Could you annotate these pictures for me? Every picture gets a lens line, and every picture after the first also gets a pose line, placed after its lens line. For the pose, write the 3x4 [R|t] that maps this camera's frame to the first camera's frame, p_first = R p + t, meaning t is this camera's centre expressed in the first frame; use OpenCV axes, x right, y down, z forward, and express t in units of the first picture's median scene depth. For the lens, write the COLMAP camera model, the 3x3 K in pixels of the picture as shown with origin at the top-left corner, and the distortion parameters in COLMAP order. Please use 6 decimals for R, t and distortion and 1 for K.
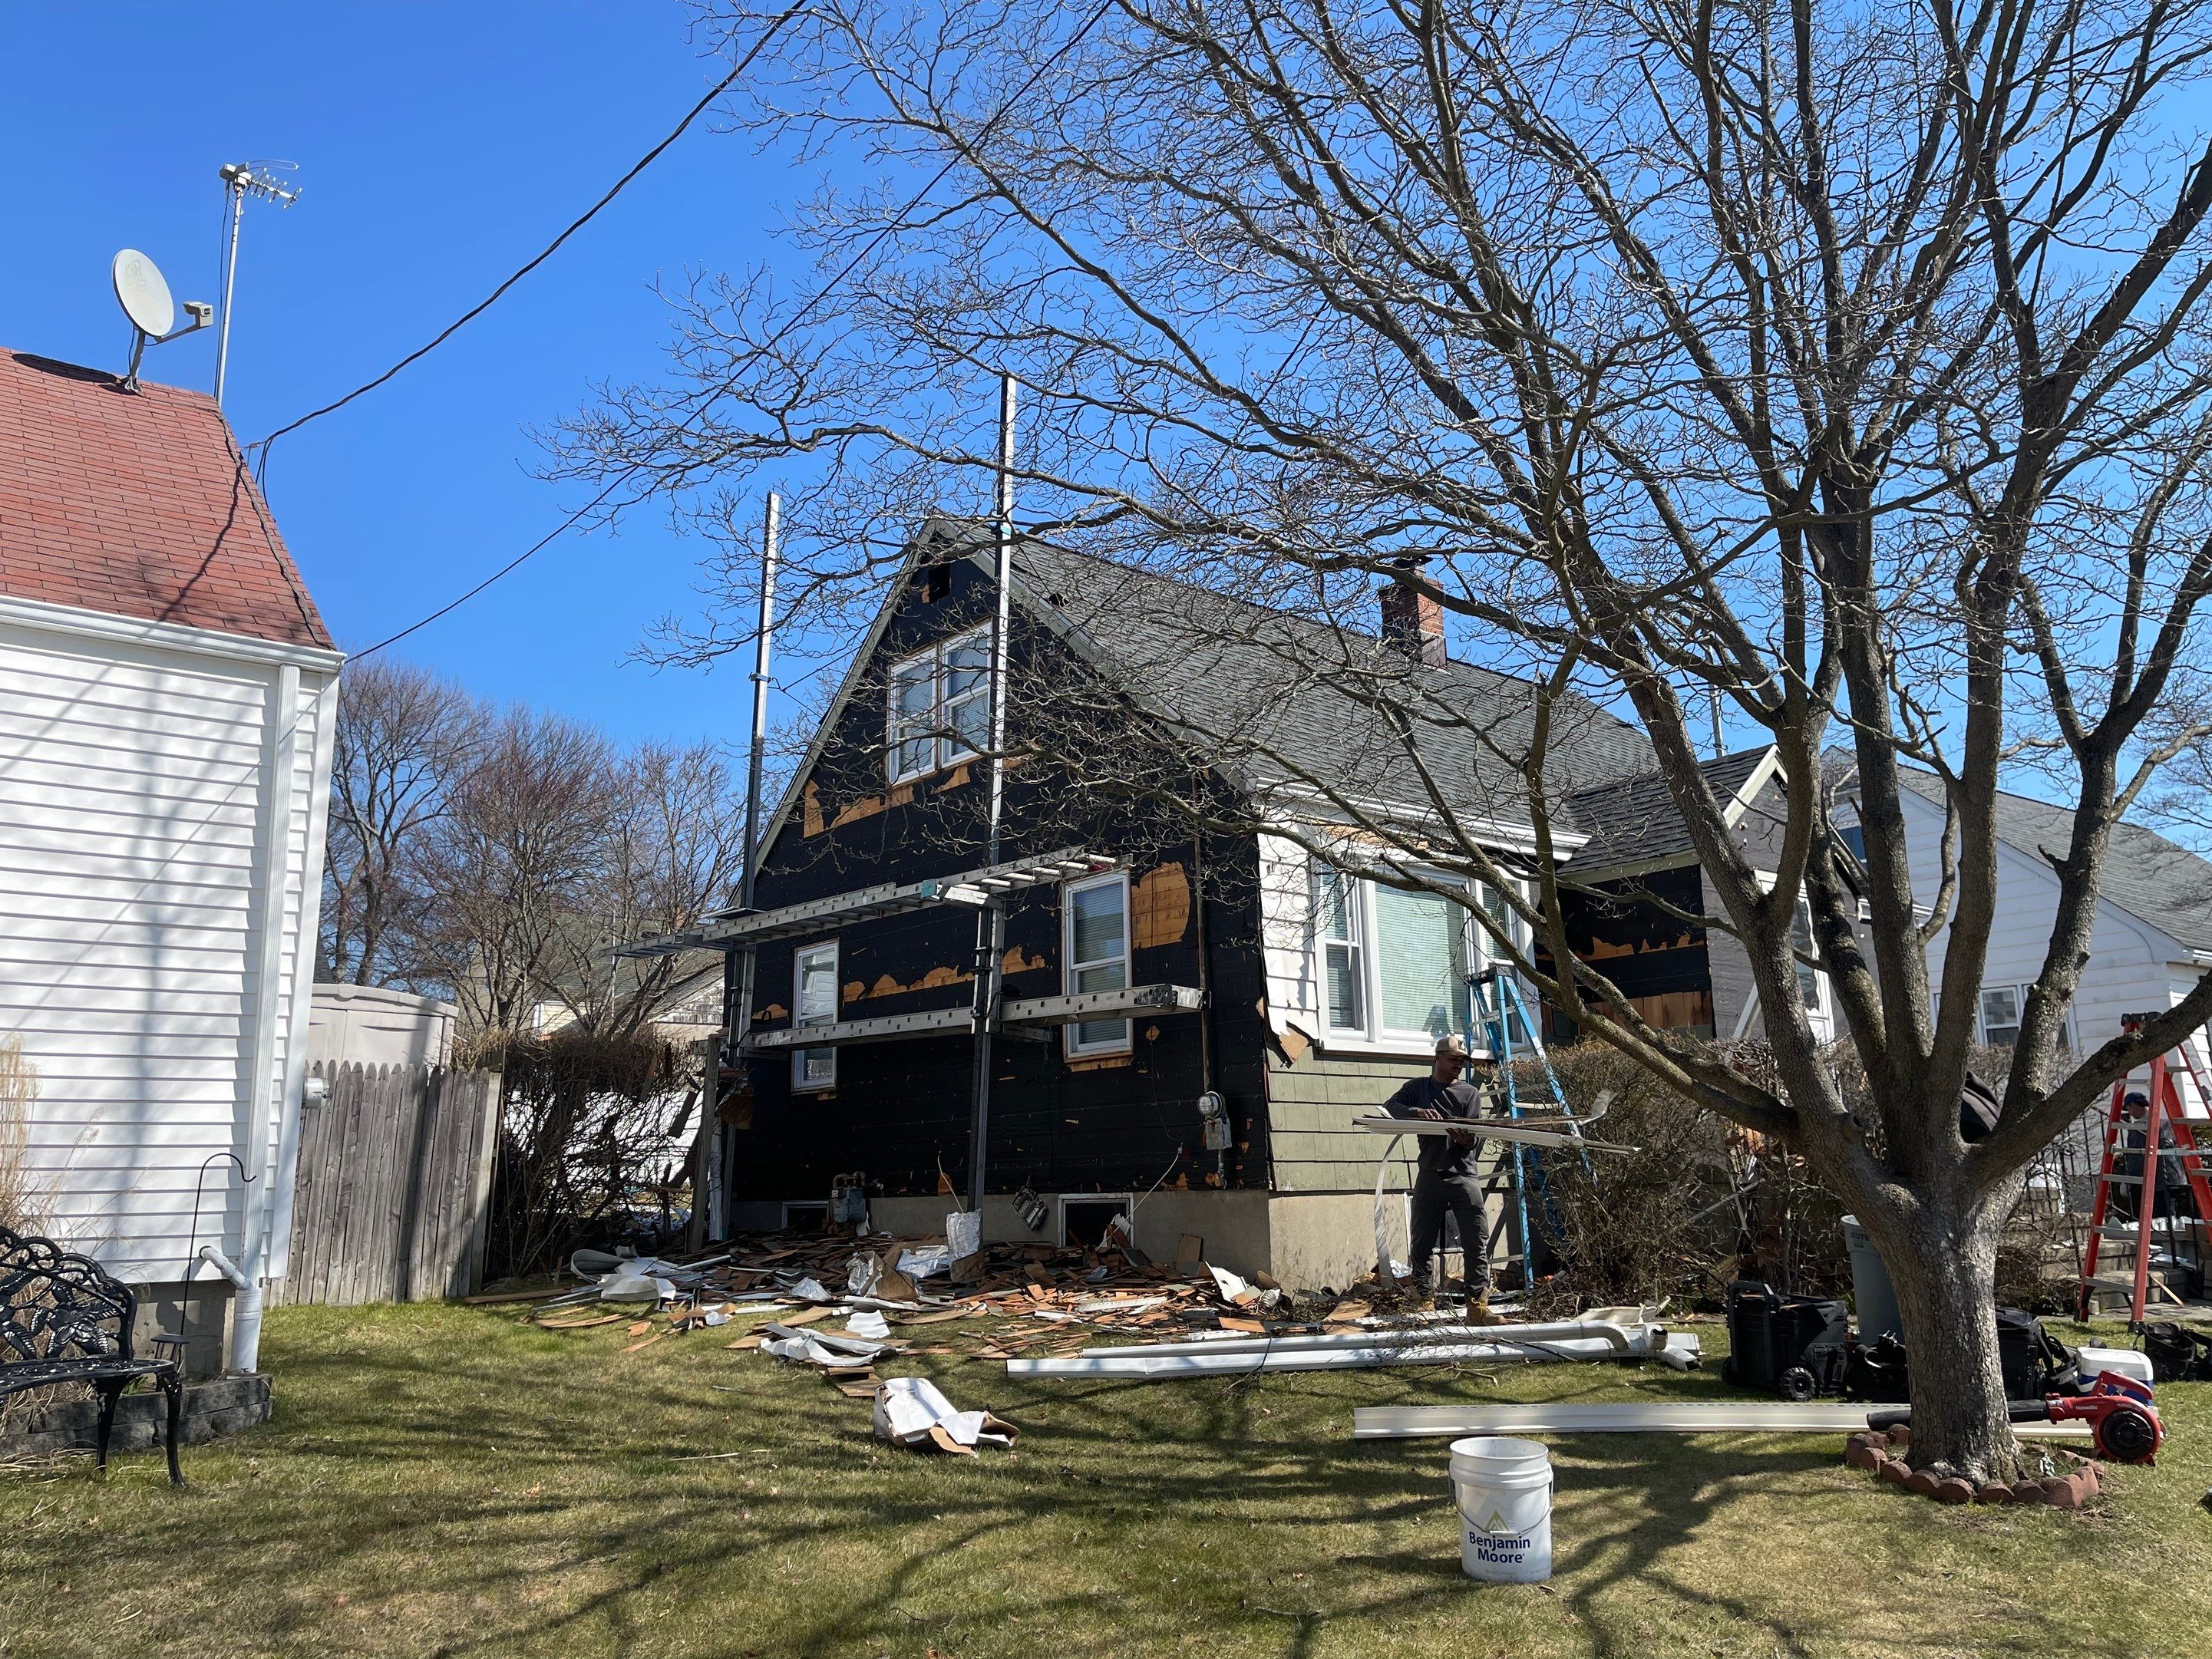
lens RADIAL K [[1699.3, 0, 1109.0], [0, 1699.3, 814.1], [0, 0, 1]] dist [0.075431, -0.099148]
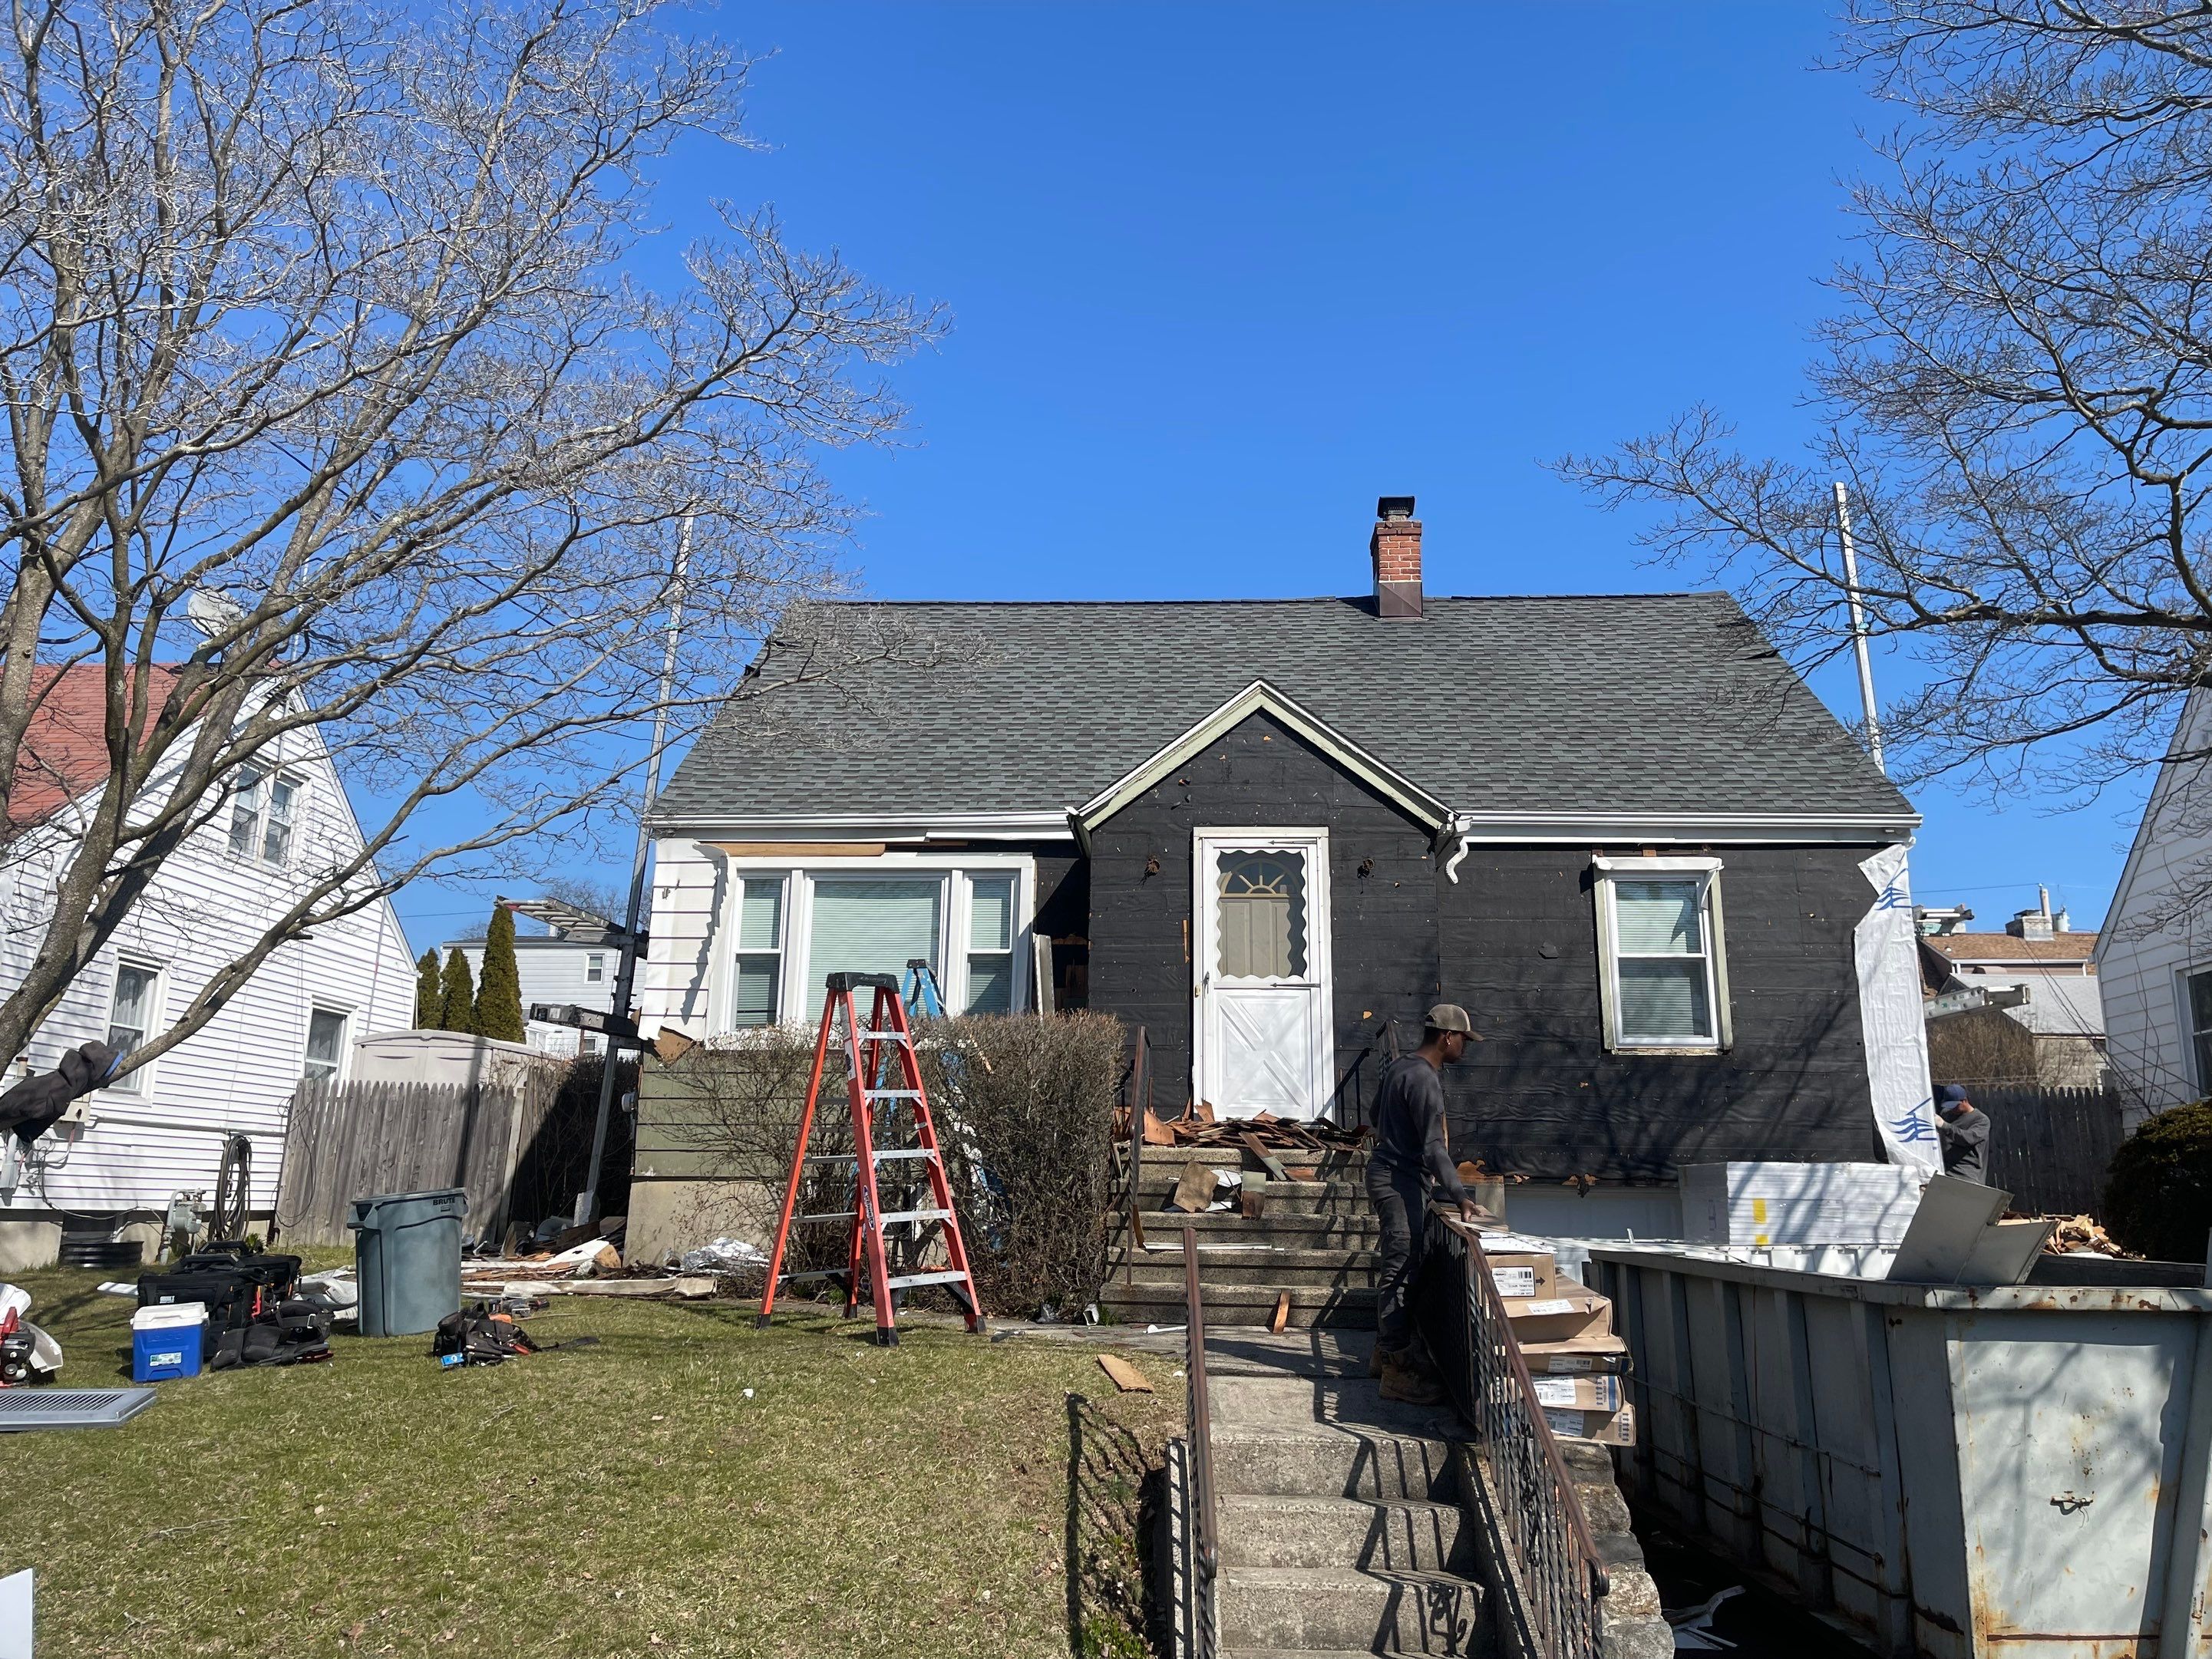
lens RADIAL K [[1684.9, 0, 1115.2], [0, 1684.9, 802.8], [0, 0, 1]] dist [0.085637, -0.094370]
pose [[0.741295, -0.133589, -0.657751, 1.082076], [0.124299, 0.990365, -0.061056, 0.078562], [0.659570, -0.036497, 0.750757, 0.347755]]
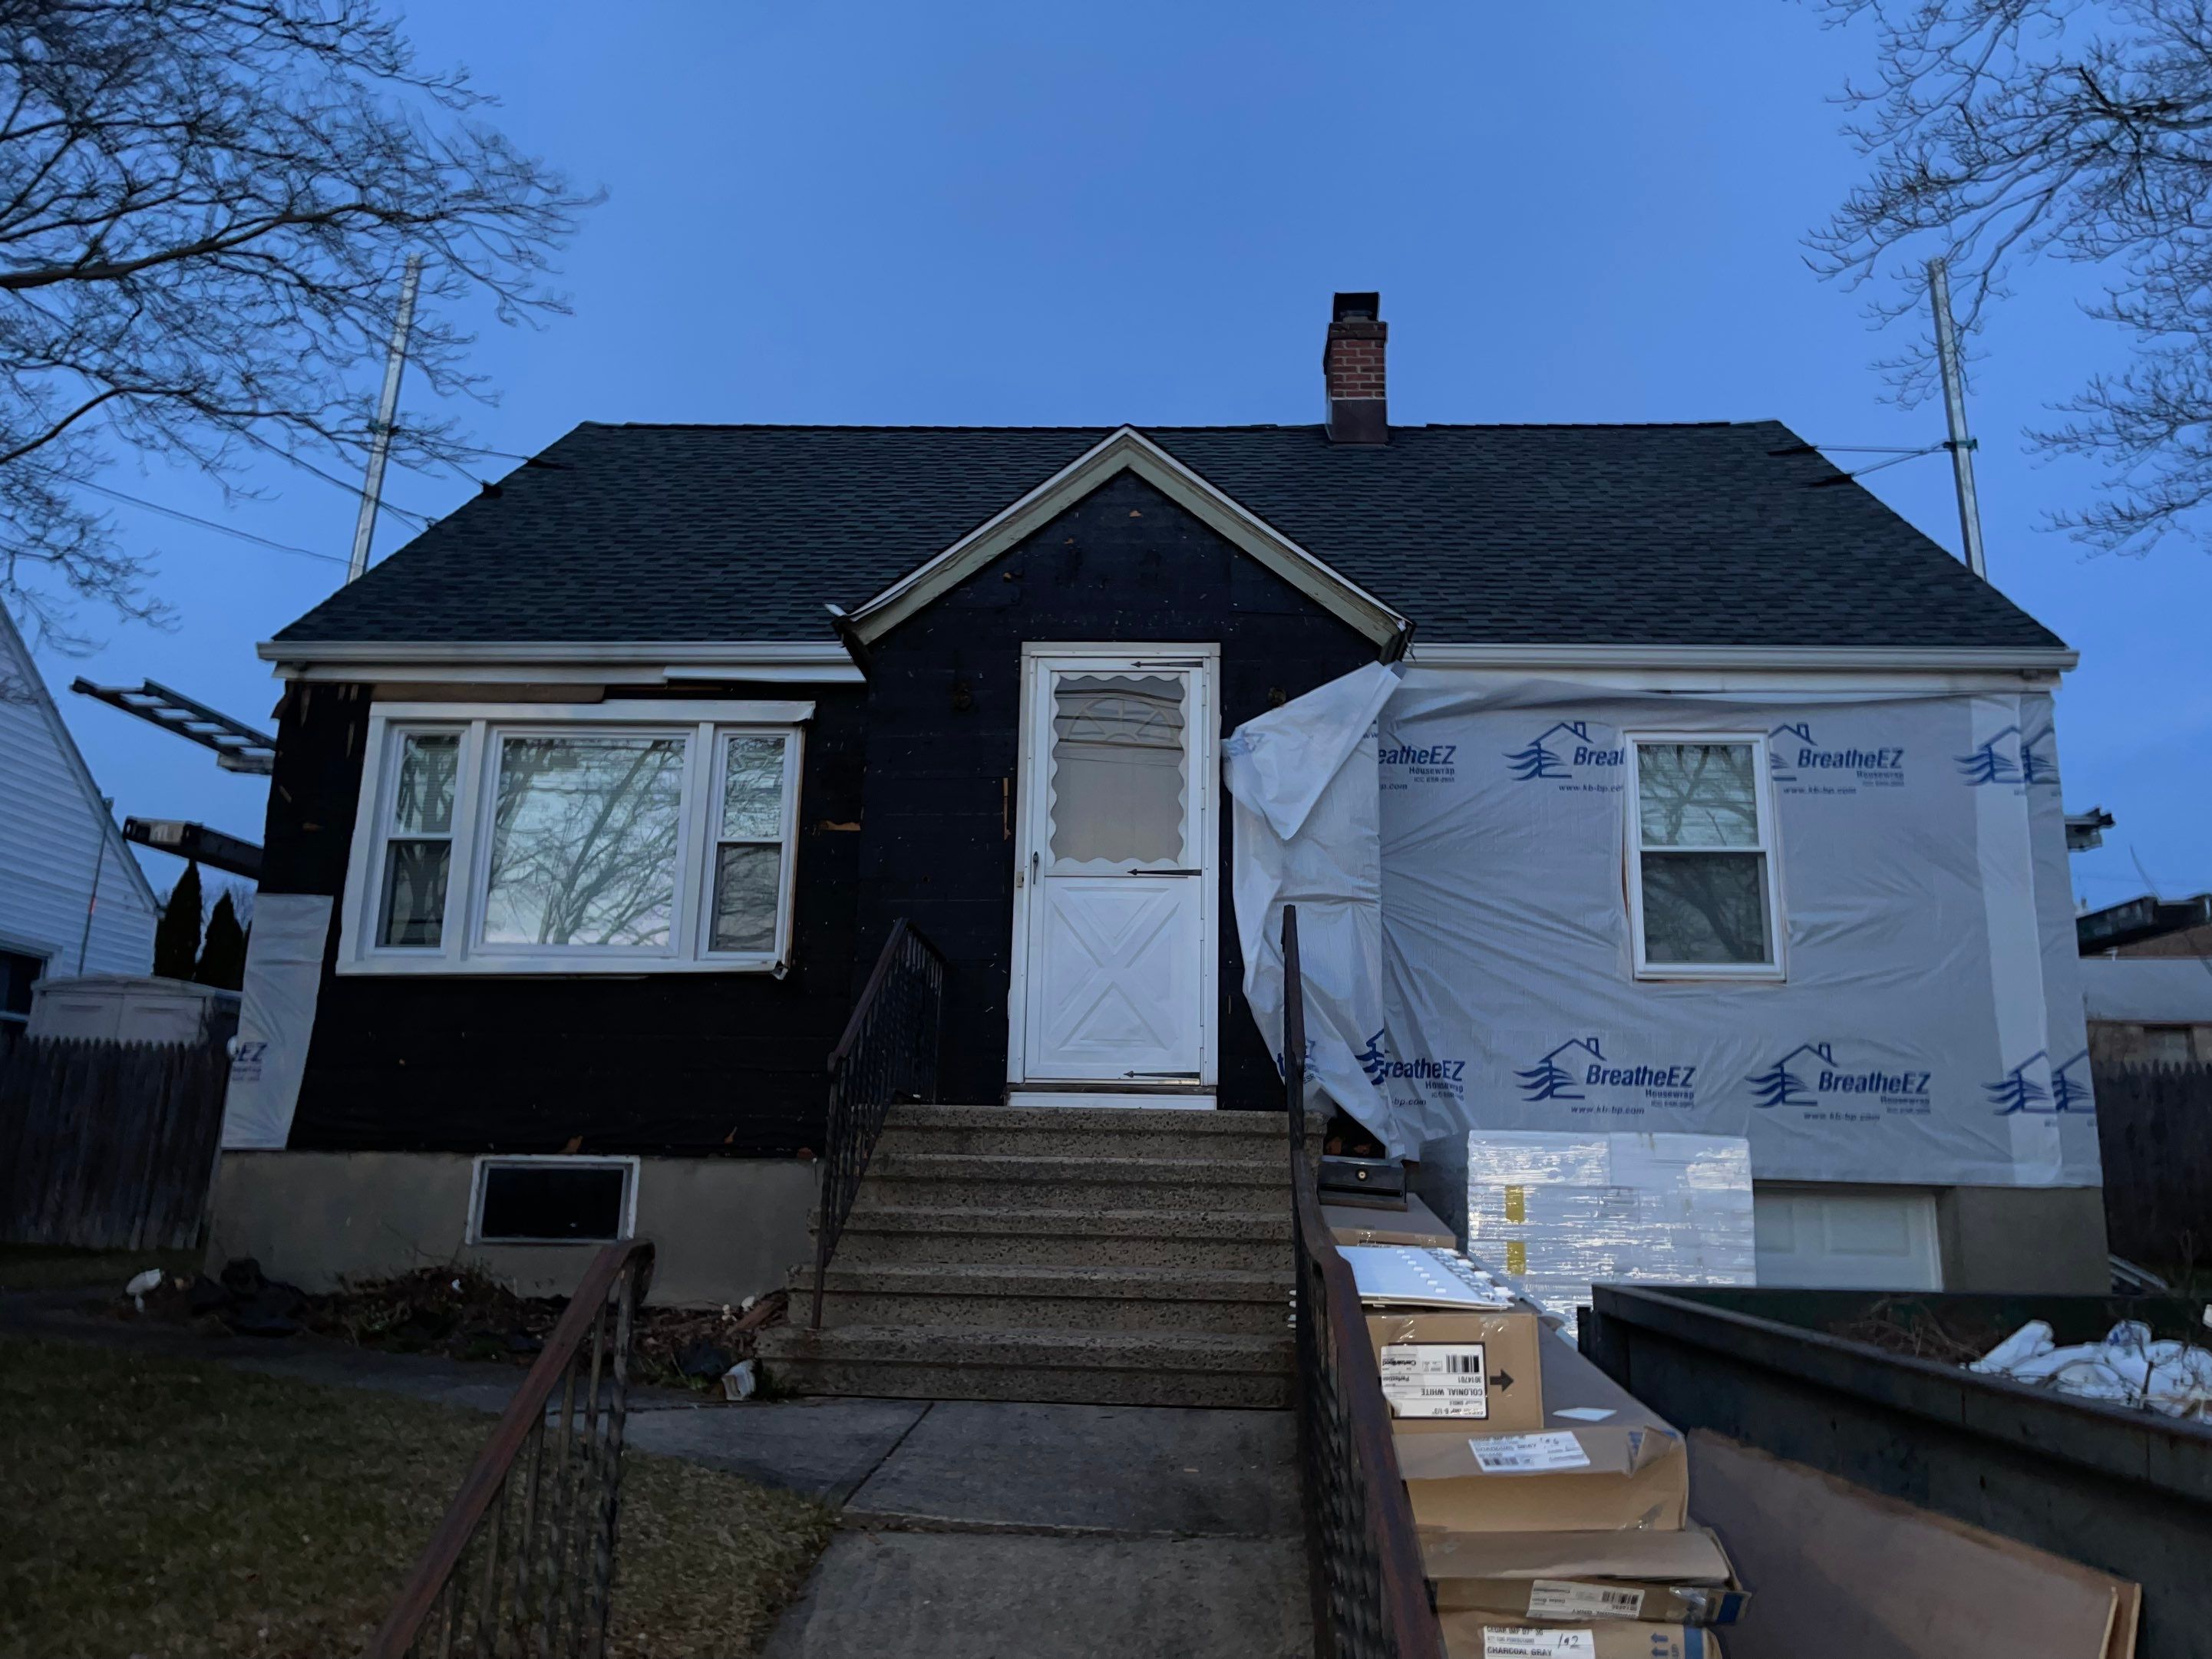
lens RADIAL K [[1691.1, 0, 1128.1], [0, 1691.1, 837.7], [0, 0, 1]] dist [0.087973, -0.124789]
pose [[0.749435, -0.113138, -0.652339, 0.917554], [0.115459, 0.992527, -0.039494, 0.149126], [0.651932, -0.045720, 0.756898, 0.648046]]
